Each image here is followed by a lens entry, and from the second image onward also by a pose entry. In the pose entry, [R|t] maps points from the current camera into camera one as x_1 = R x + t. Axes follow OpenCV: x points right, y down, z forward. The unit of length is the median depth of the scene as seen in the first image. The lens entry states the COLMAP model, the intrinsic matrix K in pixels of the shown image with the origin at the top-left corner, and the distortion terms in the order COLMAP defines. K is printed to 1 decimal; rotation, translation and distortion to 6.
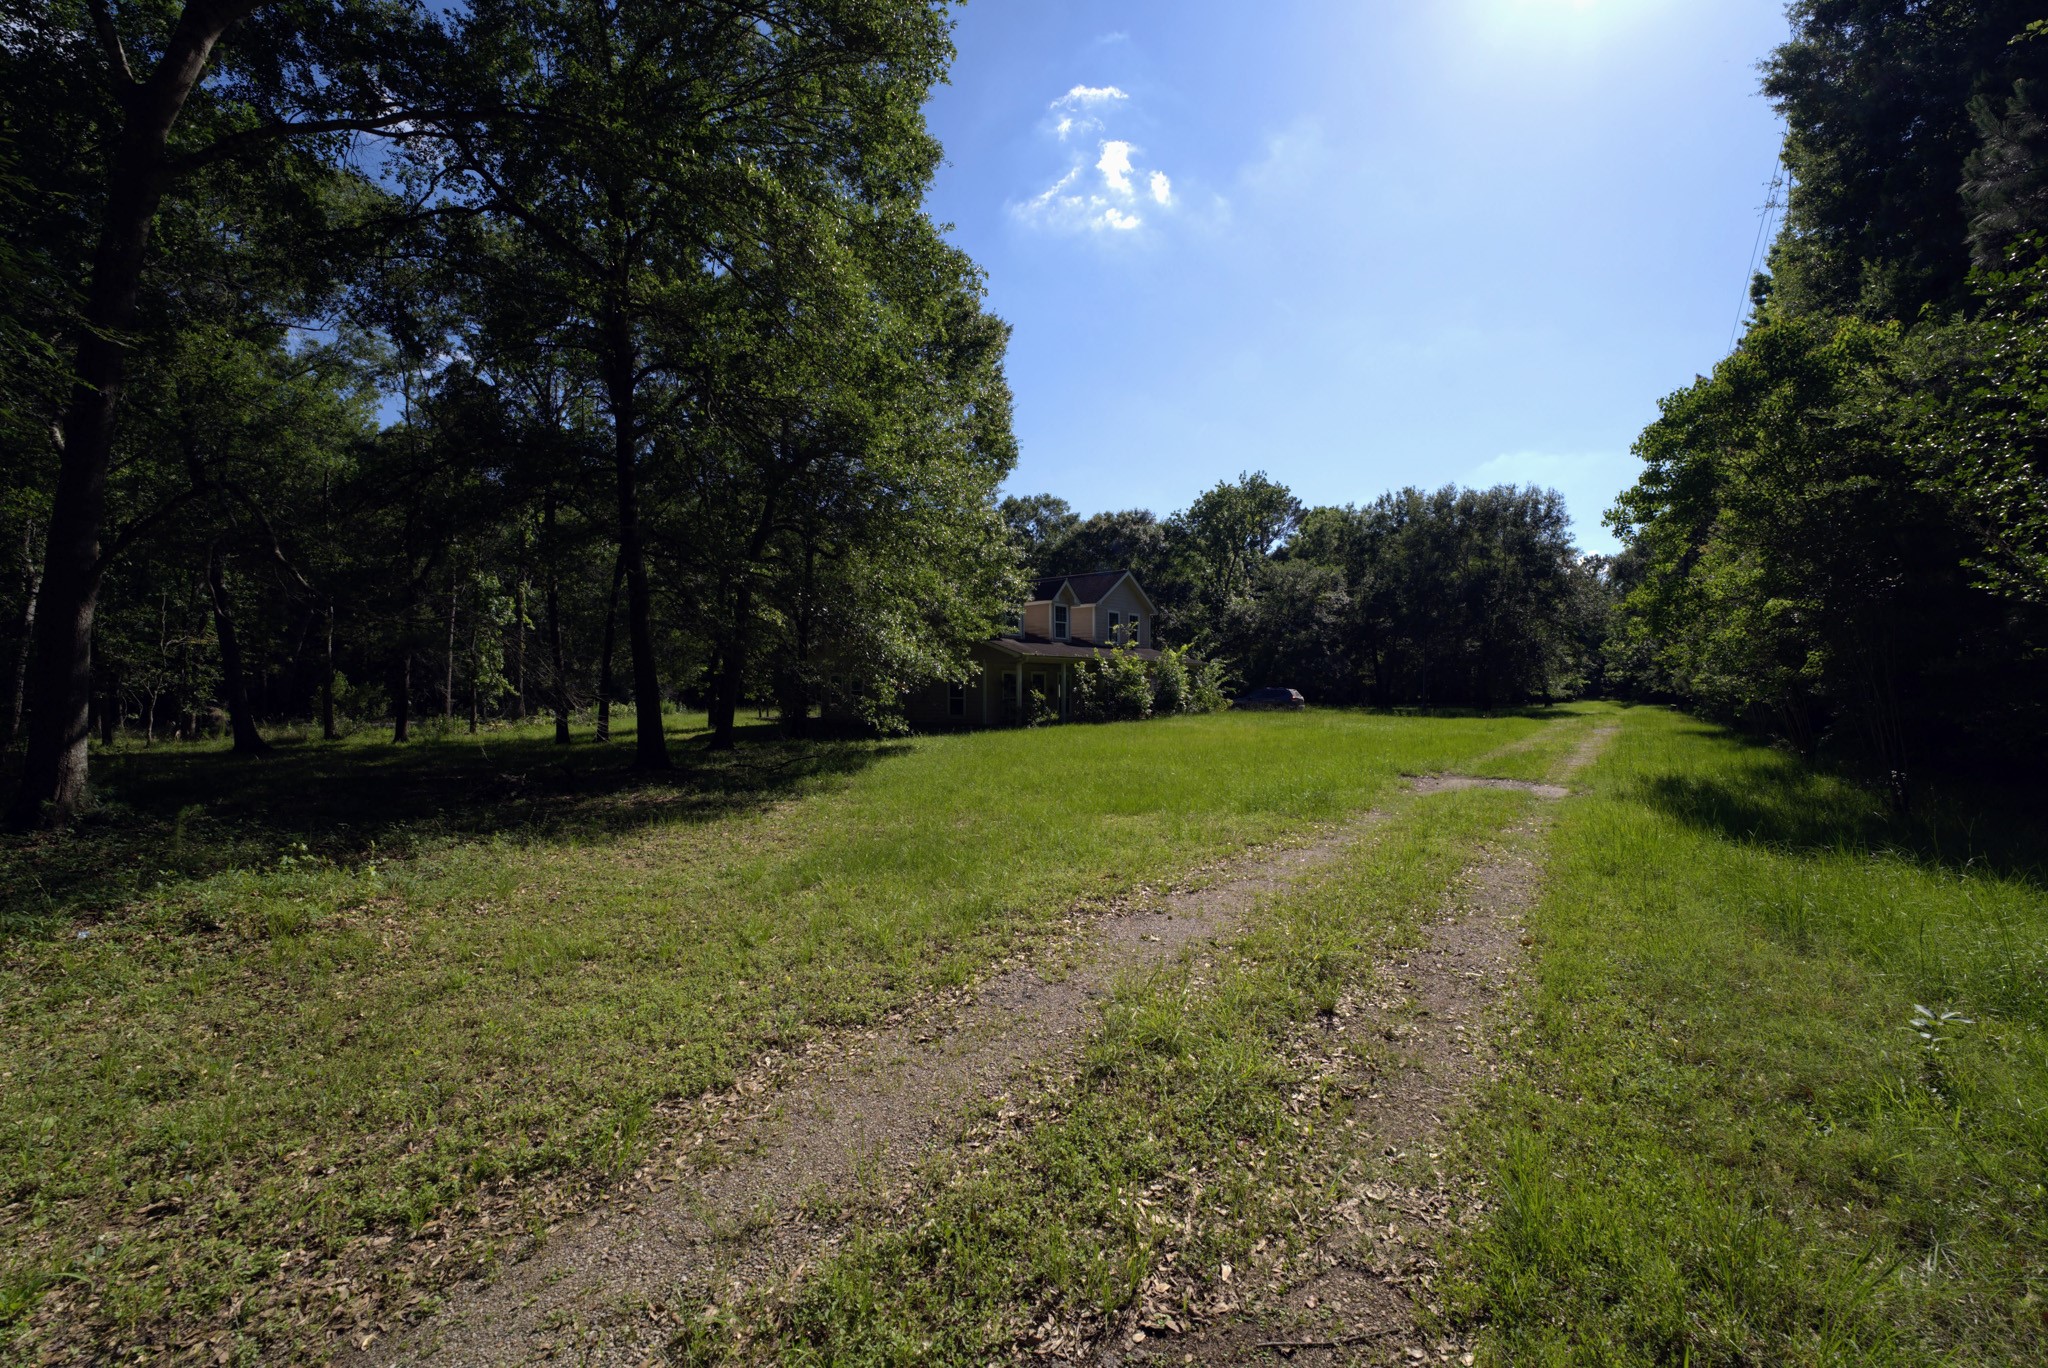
lens RADIAL K [[832.5, 0, 1024.9], [0, 832.5, 684.1], [0, 0, 1]] dist [-0.019416, 0.000142]
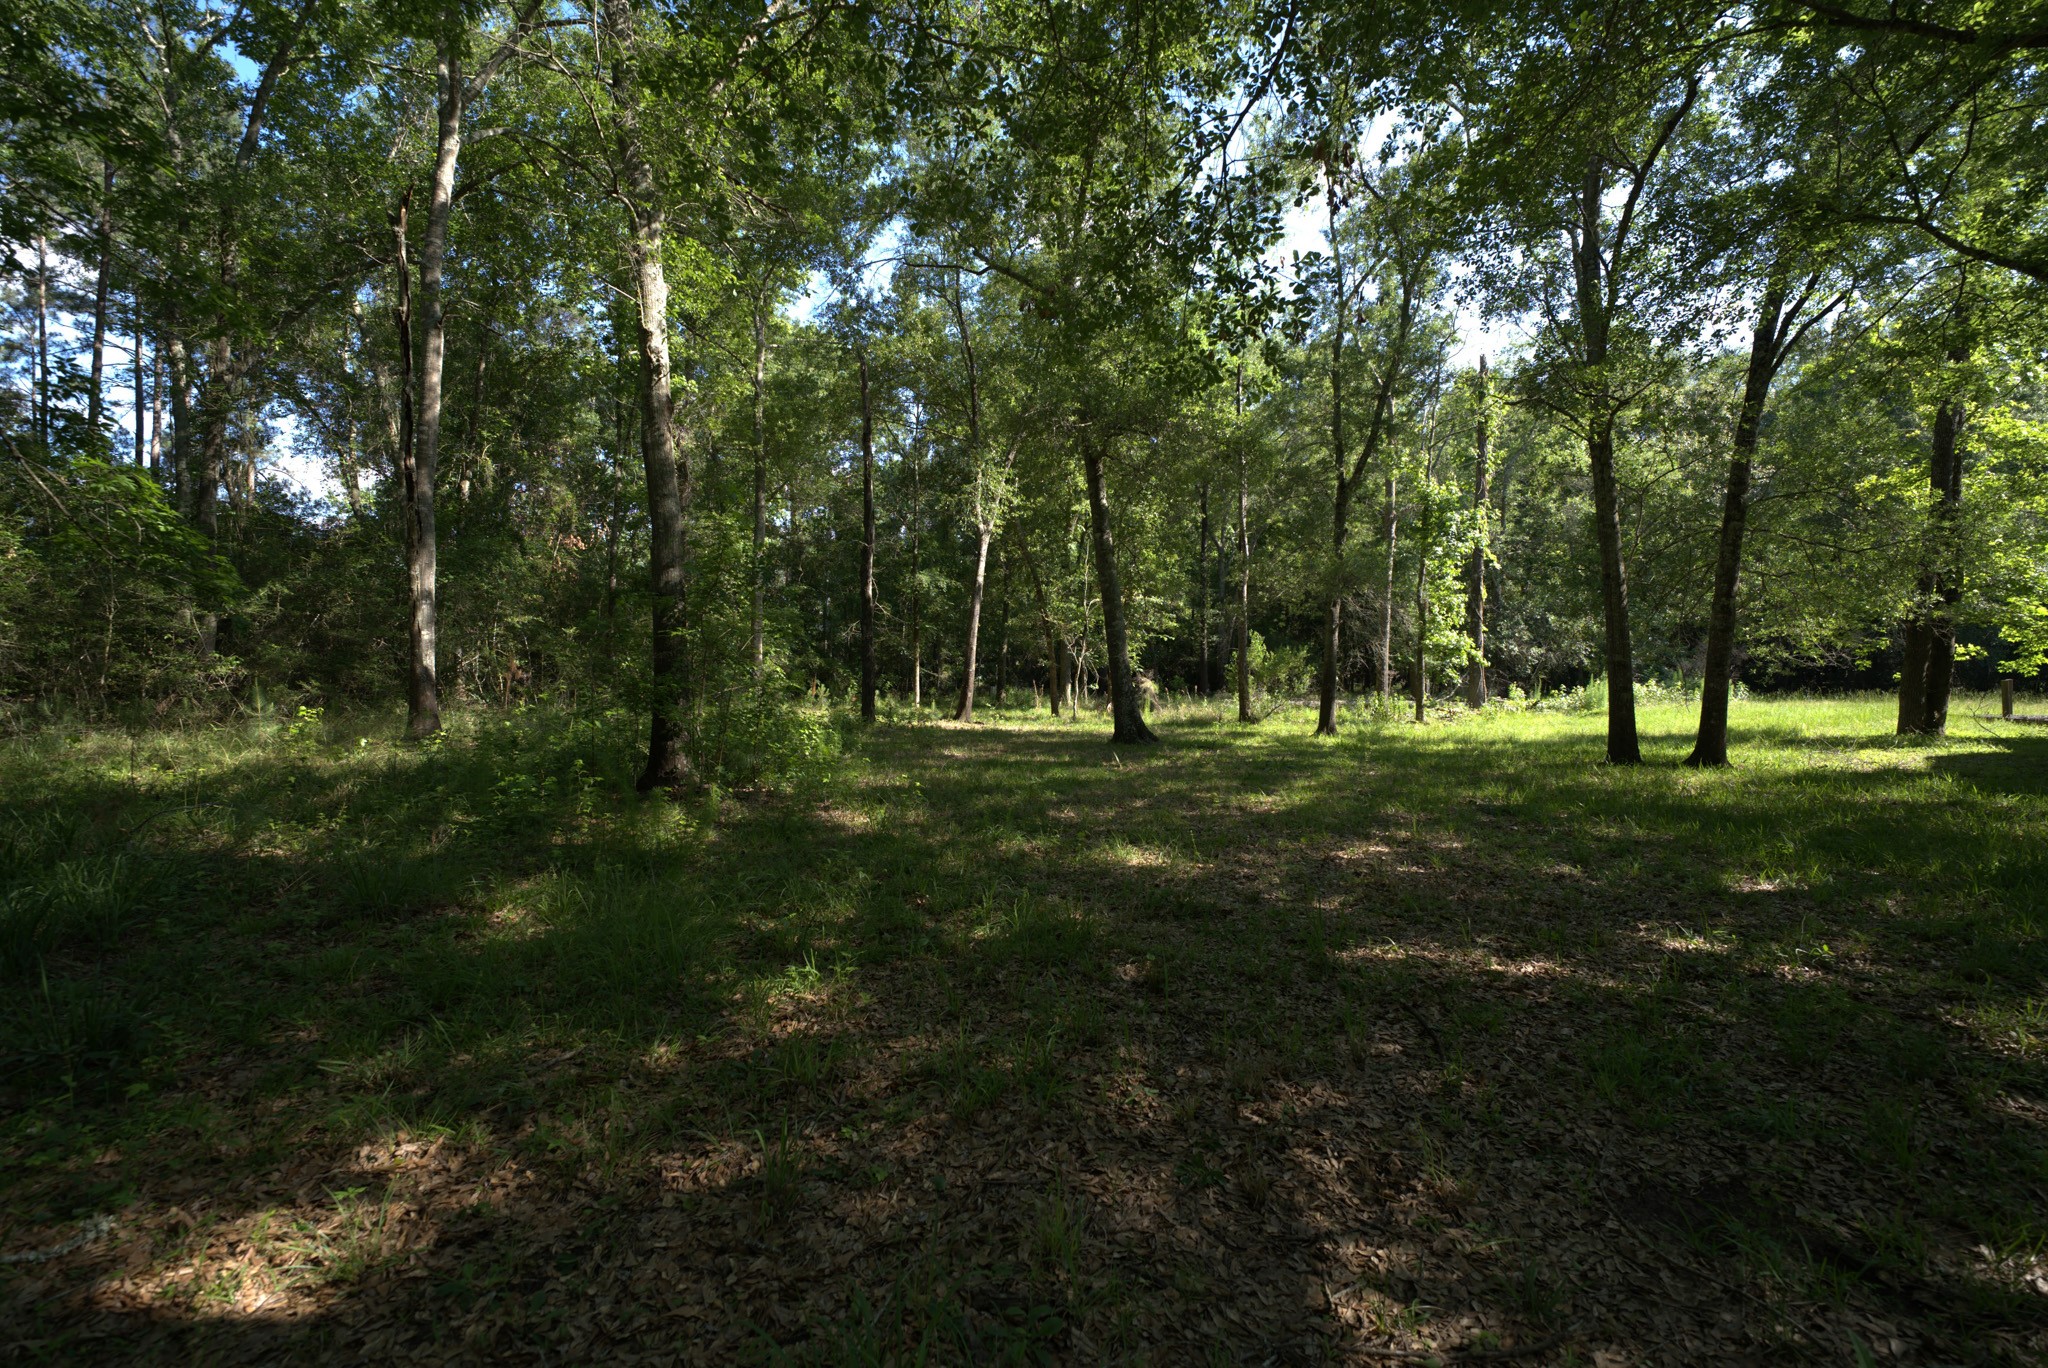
lens RADIAL K [[832.5, 0, 1024.3], [0, 832.5, 673.1], [0, 0, 1]] dist [-0.019416, 0.000142]
pose [[0.536281, 0.016106, -0.843886, -0.294641], [0.002148, 0.999789, 0.020447, 0.006109], [0.844036, -0.012777, 0.536134, 0.396943]]
